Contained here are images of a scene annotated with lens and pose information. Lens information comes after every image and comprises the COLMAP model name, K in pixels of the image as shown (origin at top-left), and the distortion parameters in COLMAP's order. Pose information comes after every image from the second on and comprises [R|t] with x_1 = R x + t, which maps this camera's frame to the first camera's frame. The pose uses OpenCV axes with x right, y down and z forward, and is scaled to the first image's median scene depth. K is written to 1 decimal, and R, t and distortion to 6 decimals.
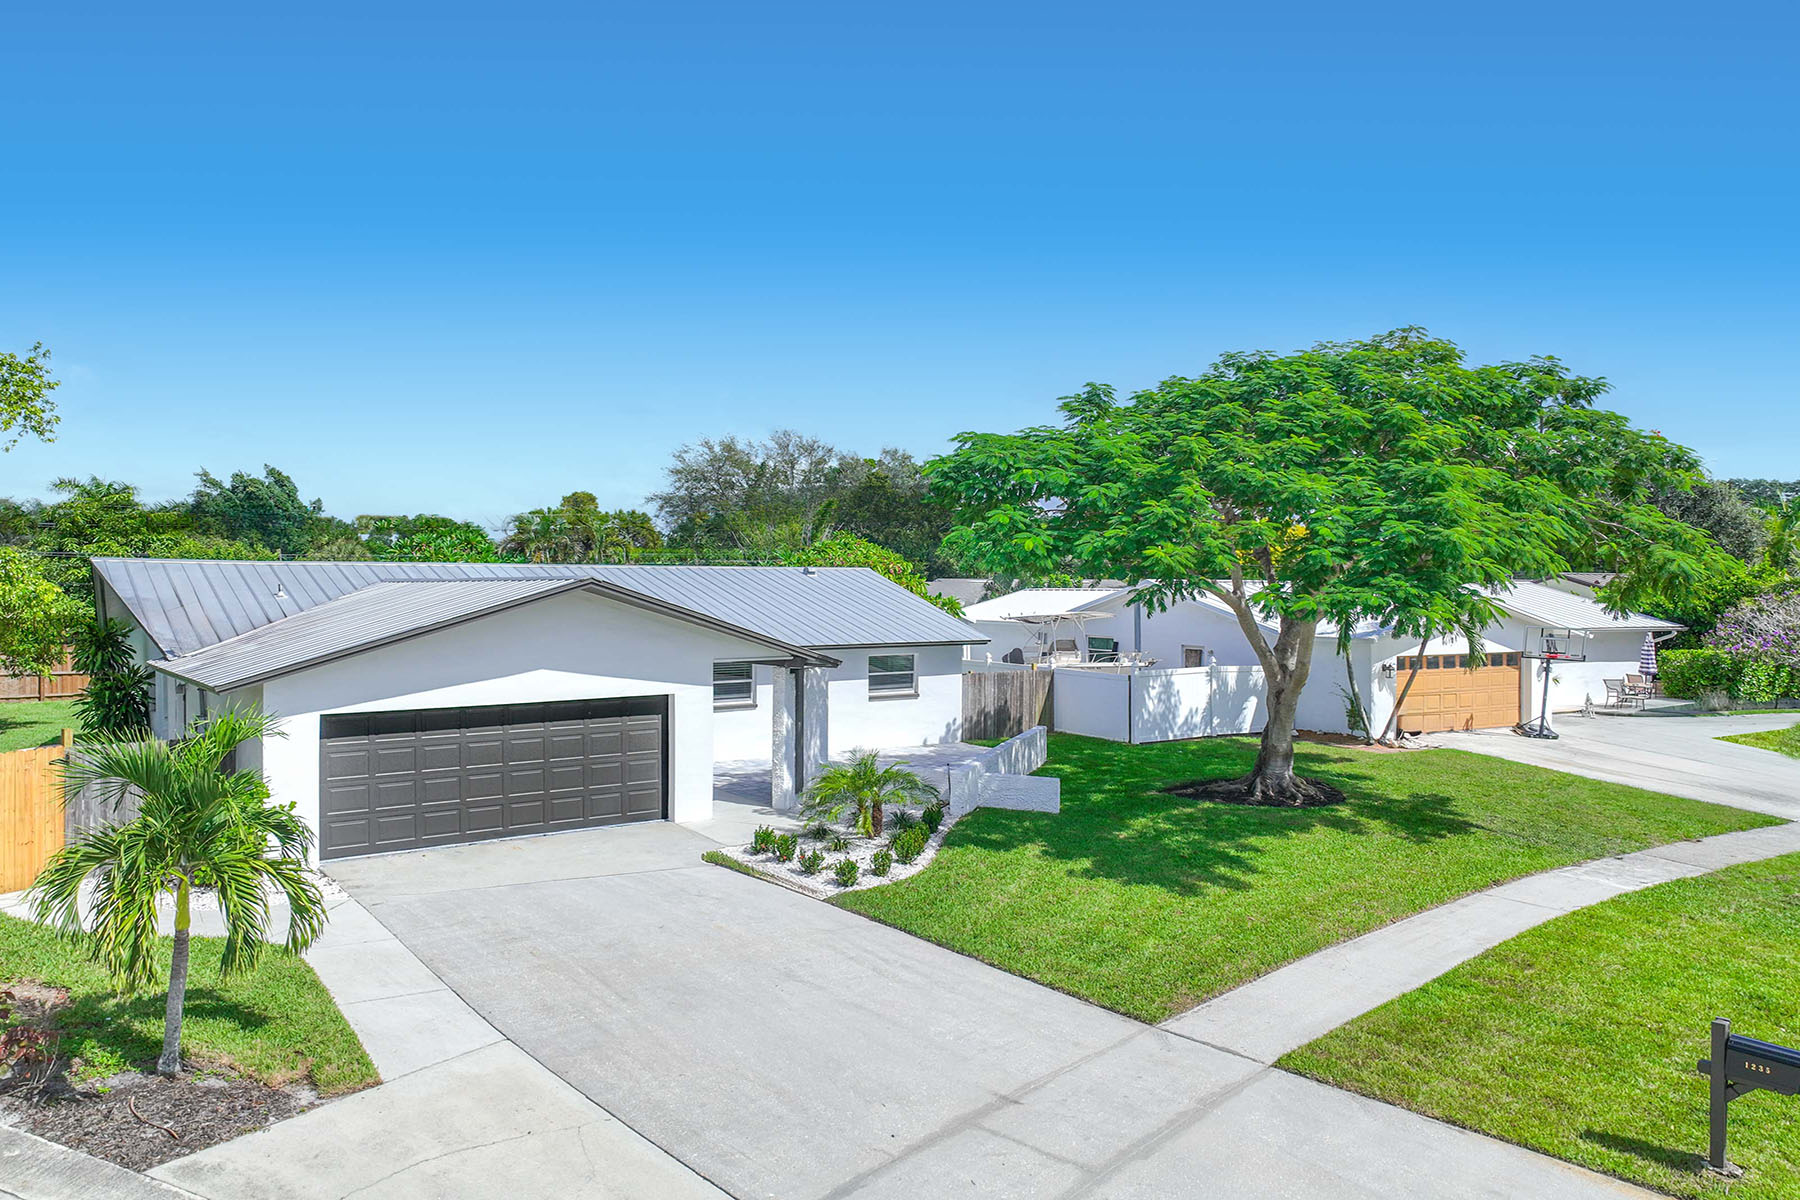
lens RADIAL K [[1263.5, 0, 902.8], [0, 1263.5, 607.5], [0, 0, 1]] dist [0.006335, 0.004254]
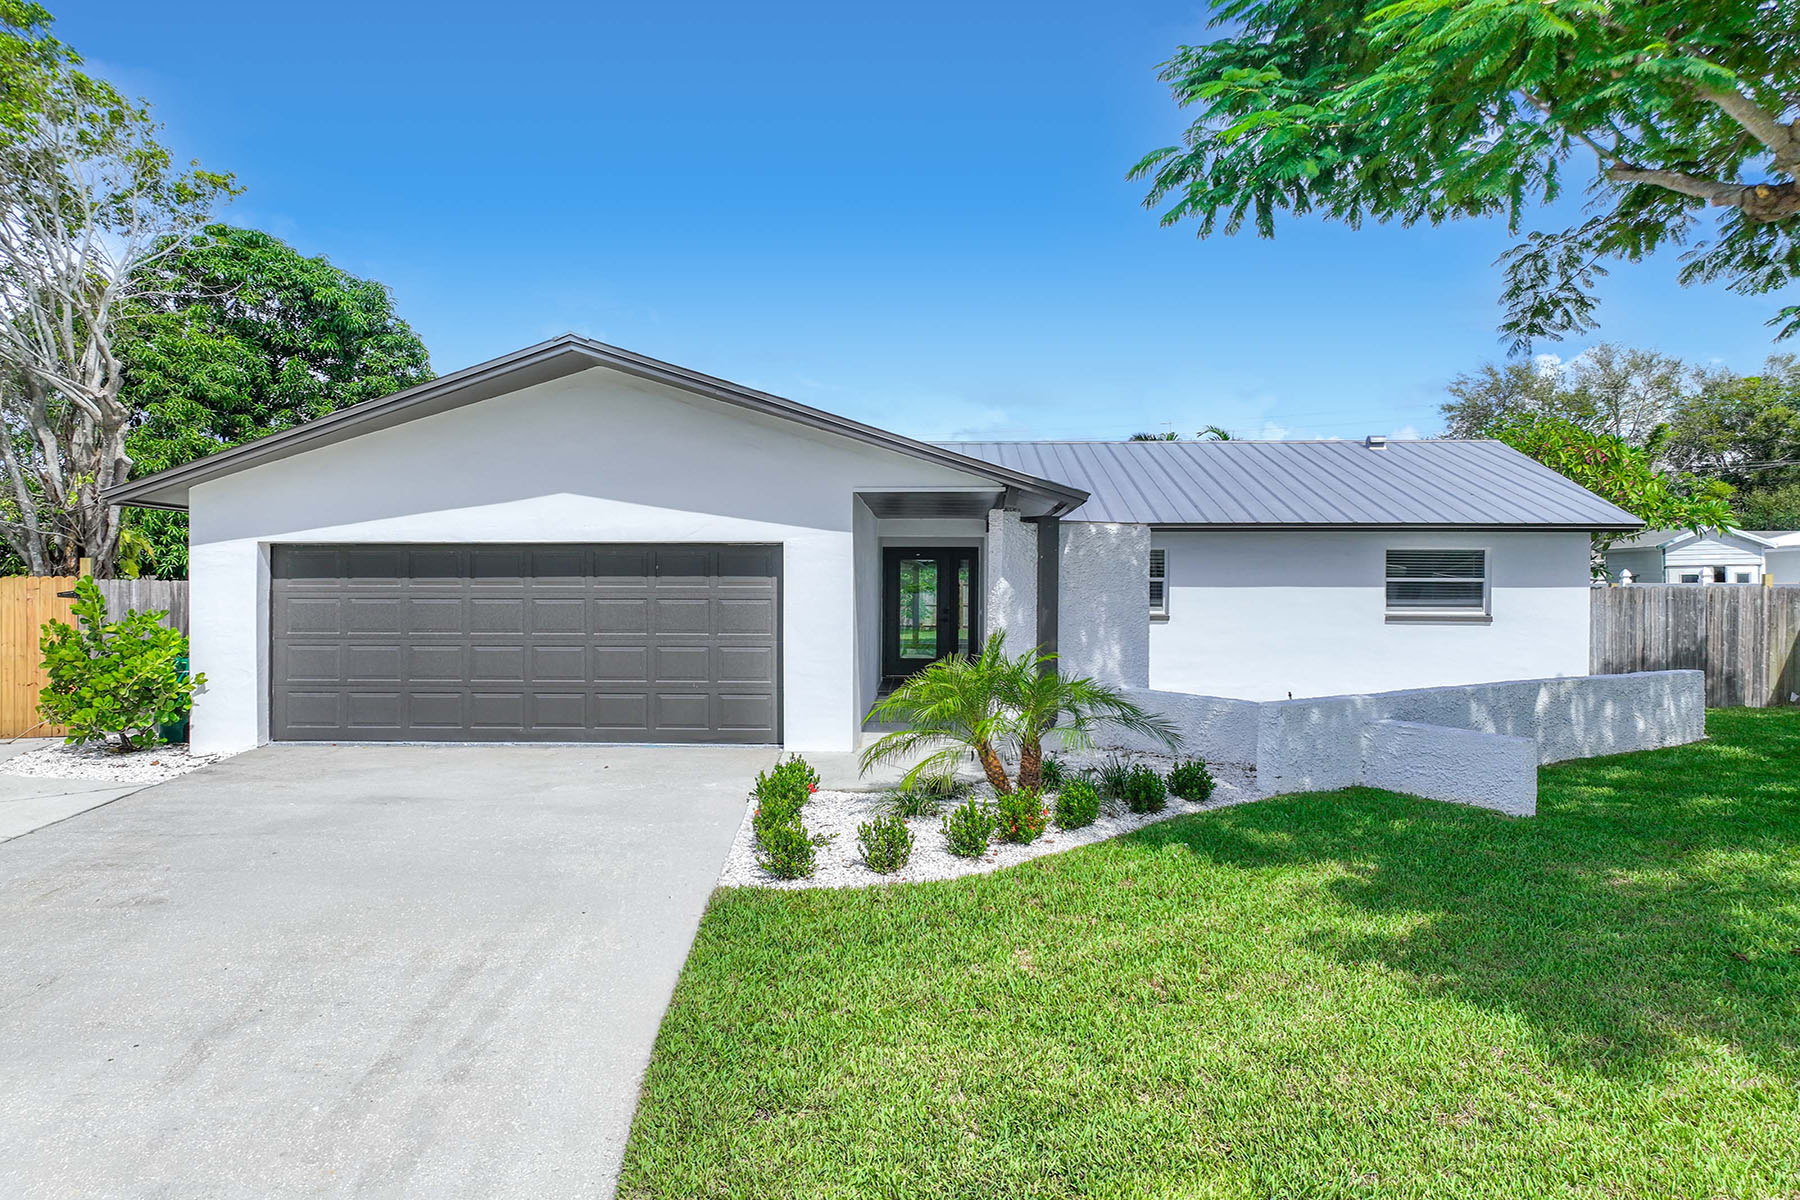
lens RADIAL K [[1263.5, 0, 900.2], [0, 1263.5, 597.5], [0, 0, 1]] dist [0.006335, 0.004254]
pose [[0.777406, 0.006309, -0.628968, 0.243853], [-0.011764, 0.999921, -0.004510, 0.094755], [0.628890, 0.010906, 0.777418, 0.538765]]
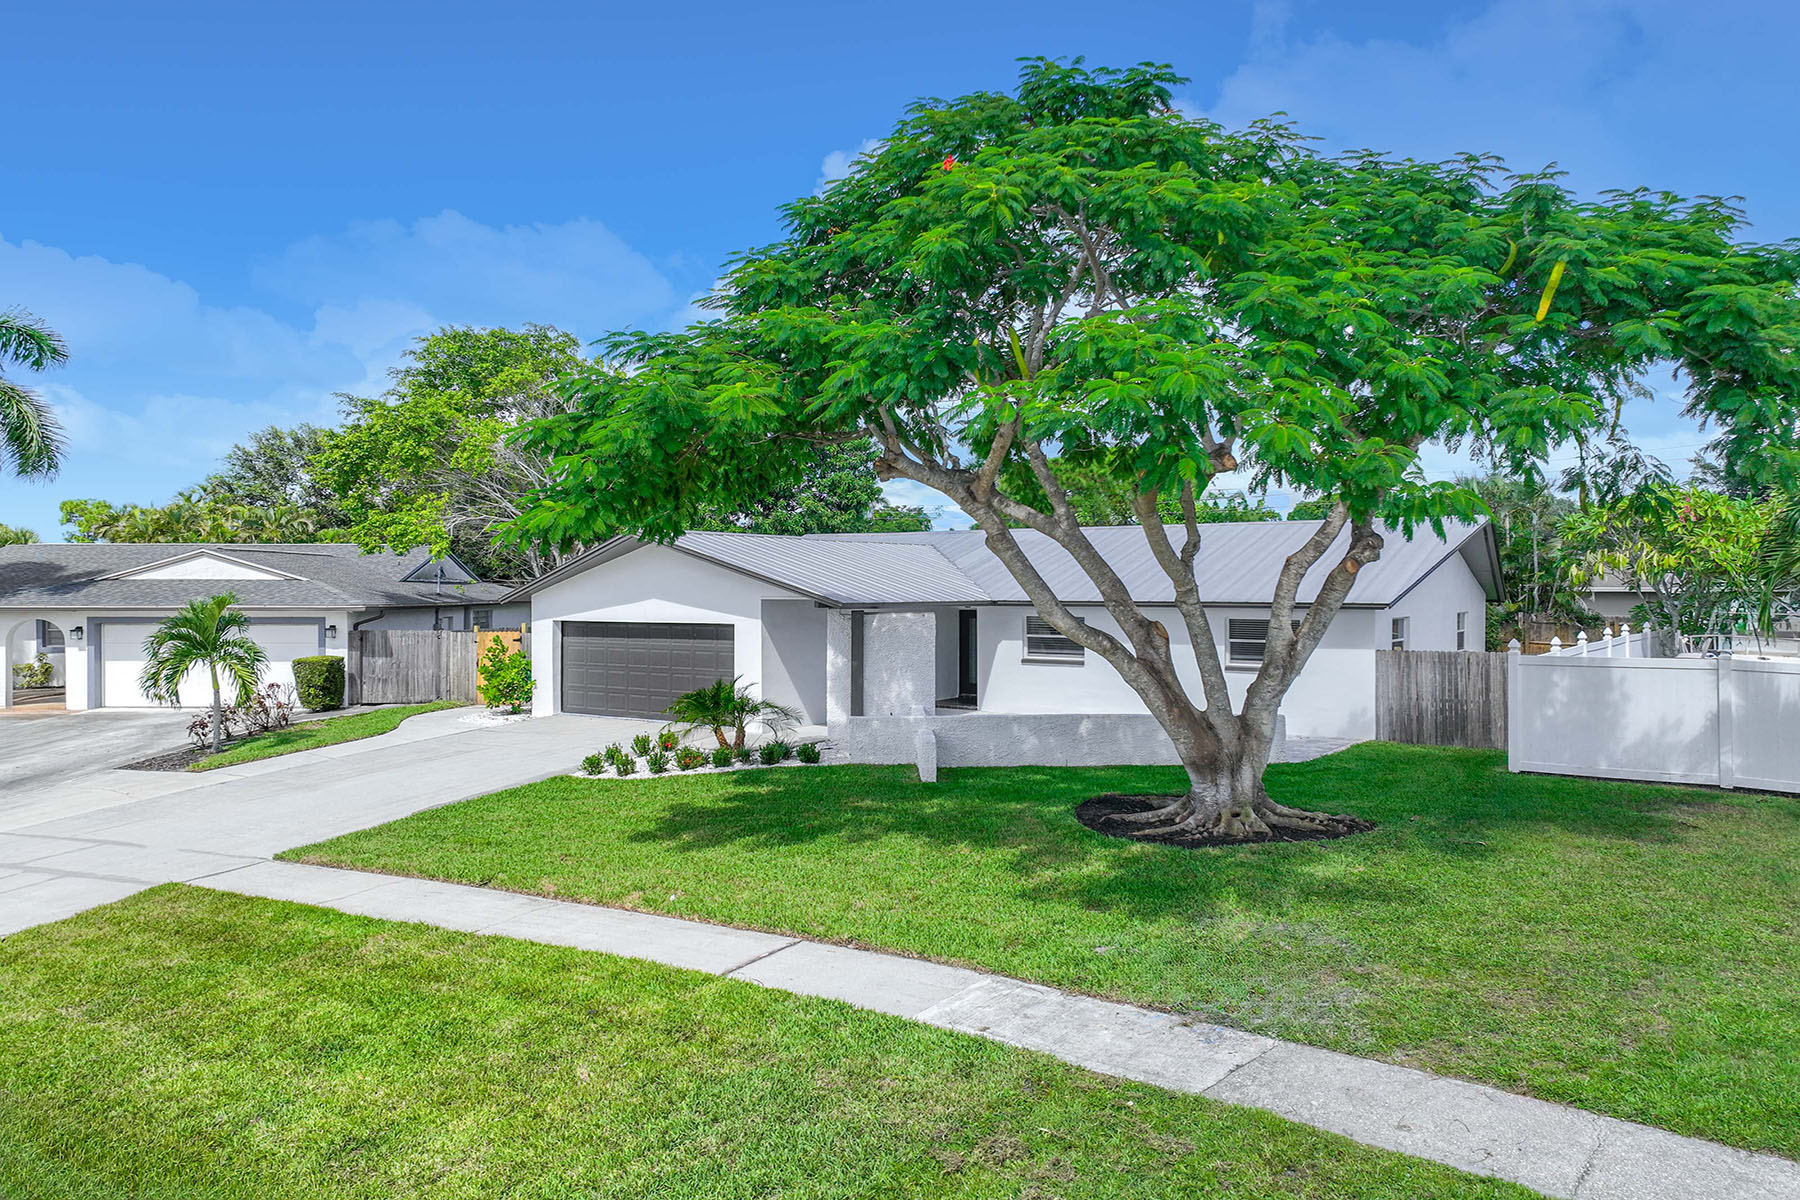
lens RADIAL K [[1263.5, 0, 903.2], [0, 1263.5, 595.0], [0, 0, 1]] dist [0.006335, 0.004254]
pose [[0.316339, 0.009194, -0.948602, 1.013316], [-0.015247, 0.999873, 0.004607, 0.030067], [0.948524, 0.013006, 0.316439, 0.743347]]
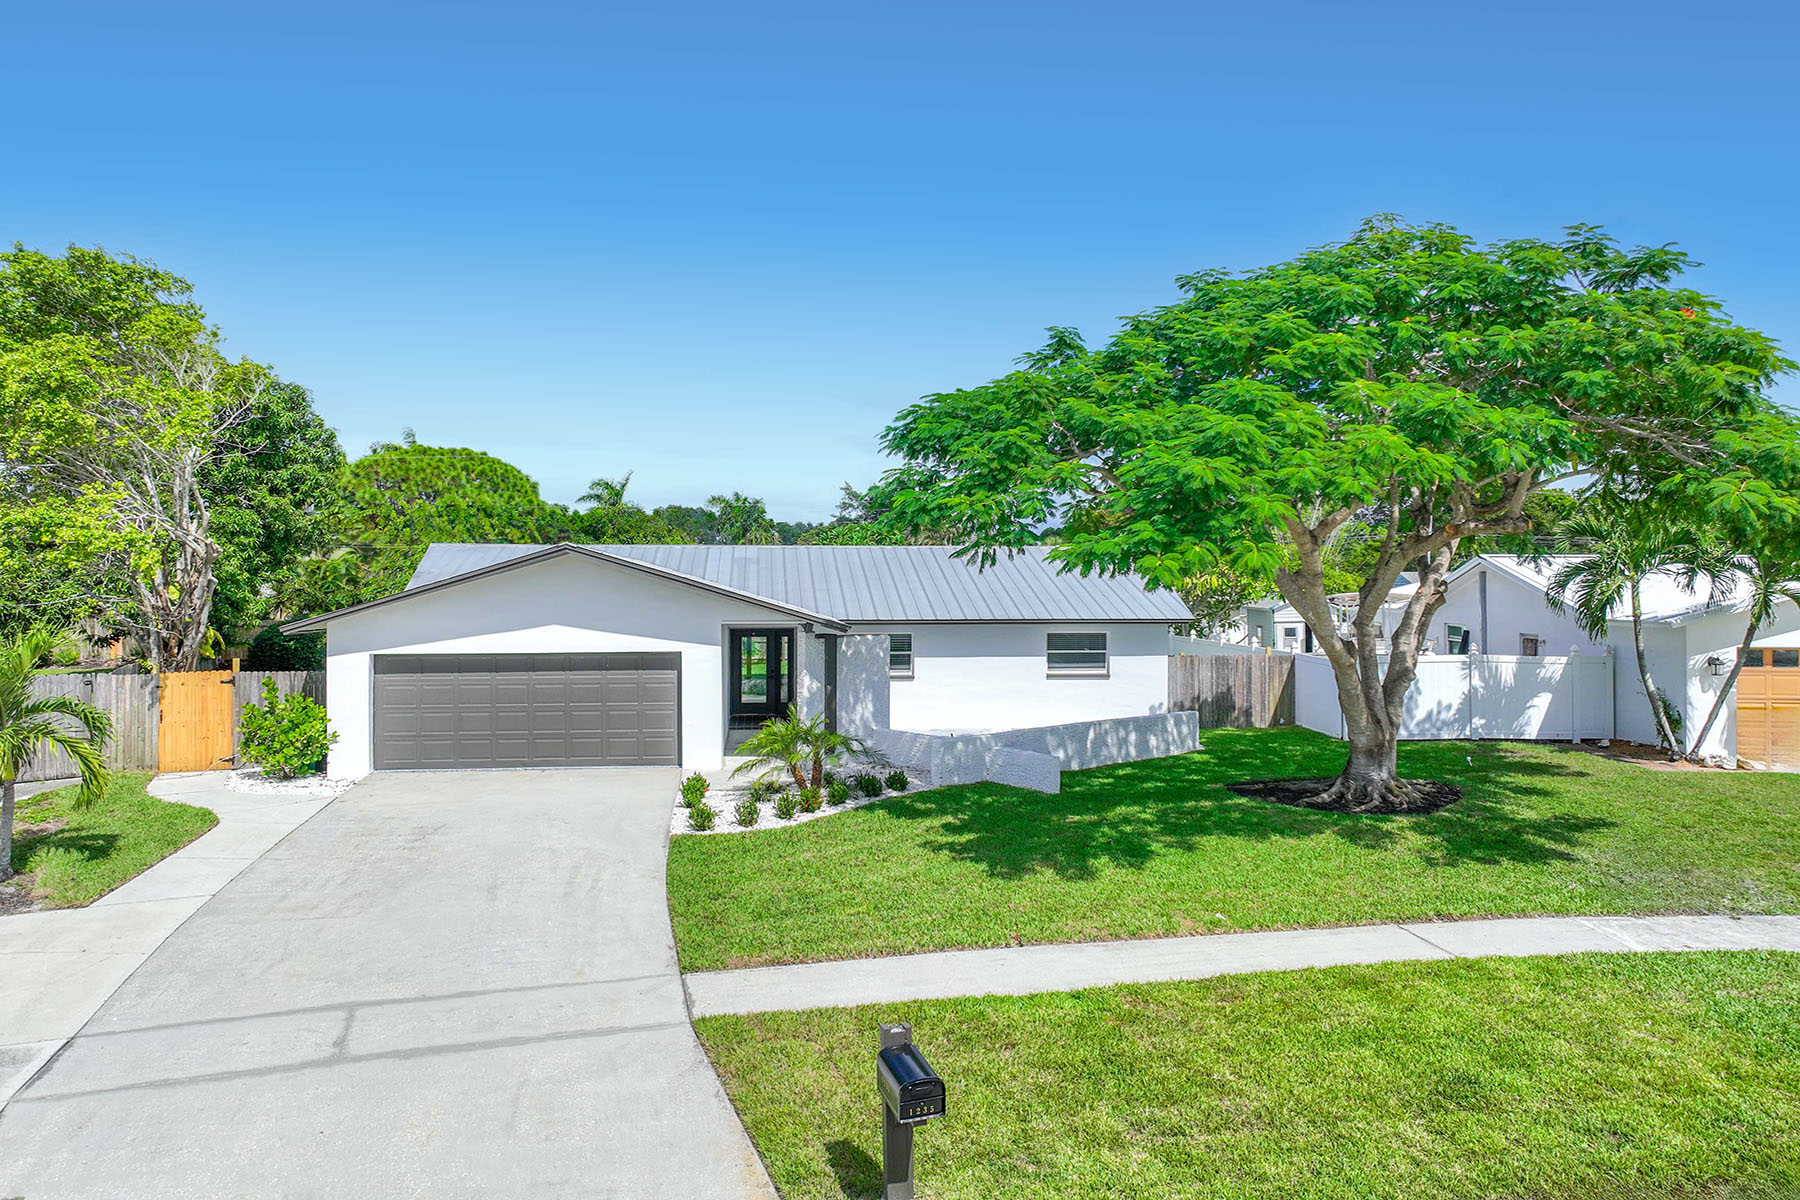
lens RADIAL K [[1263.5, 0, 900.7], [0, 1263.5, 590.4], [0, 0, 1]] dist [0.006335, 0.004254]
pose [[0.858005, -0.000979, -0.513641, 0.530102], [-0.006878, 0.999887, -0.013395, 0.027731], [0.513596, 0.015026, 0.857901, 0.148825]]
